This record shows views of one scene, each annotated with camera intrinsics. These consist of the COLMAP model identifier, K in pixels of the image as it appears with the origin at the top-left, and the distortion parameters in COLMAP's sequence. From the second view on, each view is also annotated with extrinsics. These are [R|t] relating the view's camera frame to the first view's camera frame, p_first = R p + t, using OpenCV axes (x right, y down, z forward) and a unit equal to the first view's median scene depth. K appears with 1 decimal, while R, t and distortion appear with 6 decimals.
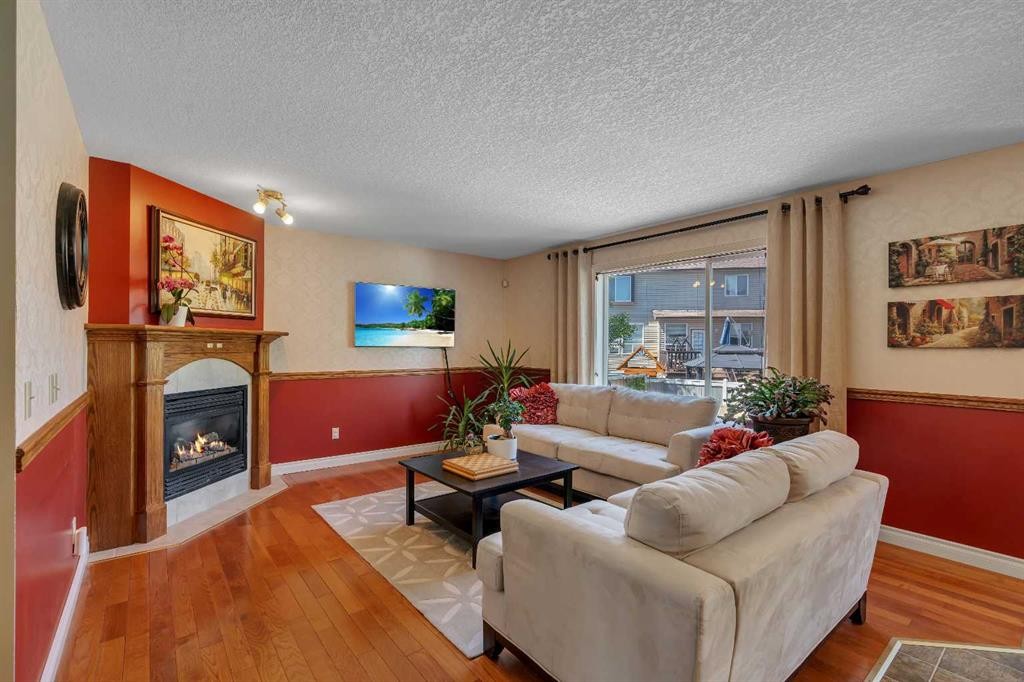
lens RADIAL K [[459.4, 0, 513.6], [0, 459.4, 345.0], [0, 0, 1]] dist [-0.001772, 0.000234]
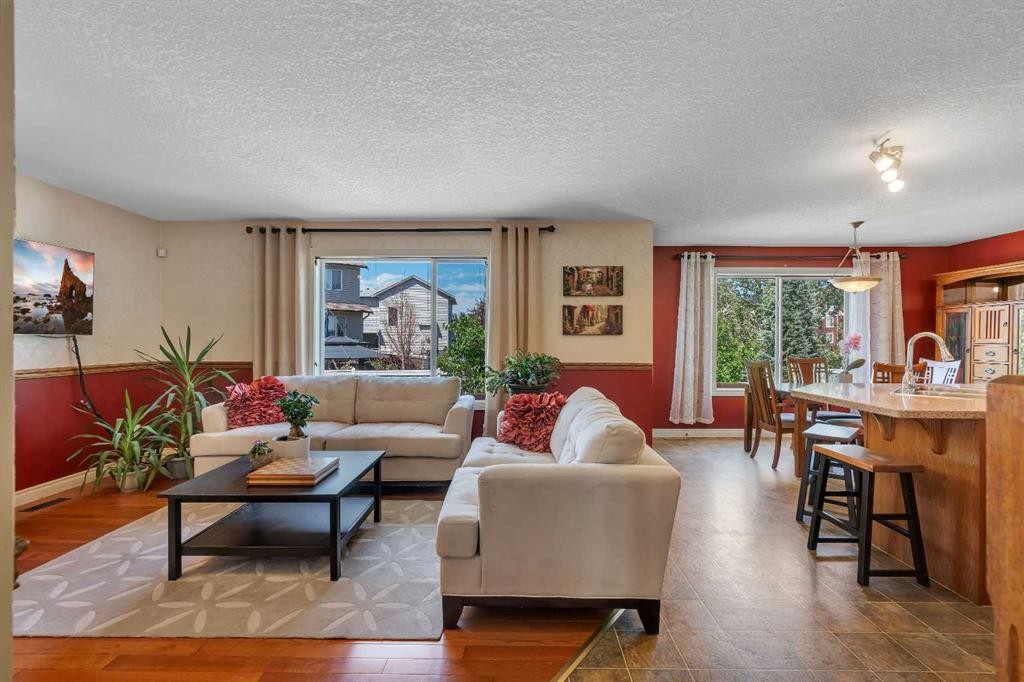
lens RADIAL K [[456.1, 0, 512.0], [0, 456.1, 341.0], [0, 0, 1]] dist [-0.000496, 0.000443]
pose [[0.642214, -0.006729, 0.766496, -0.409161], [0.001464, 0.999970, 0.007552, 0.013474], [-0.766524, -0.003728, 0.642205, 0.130748]]
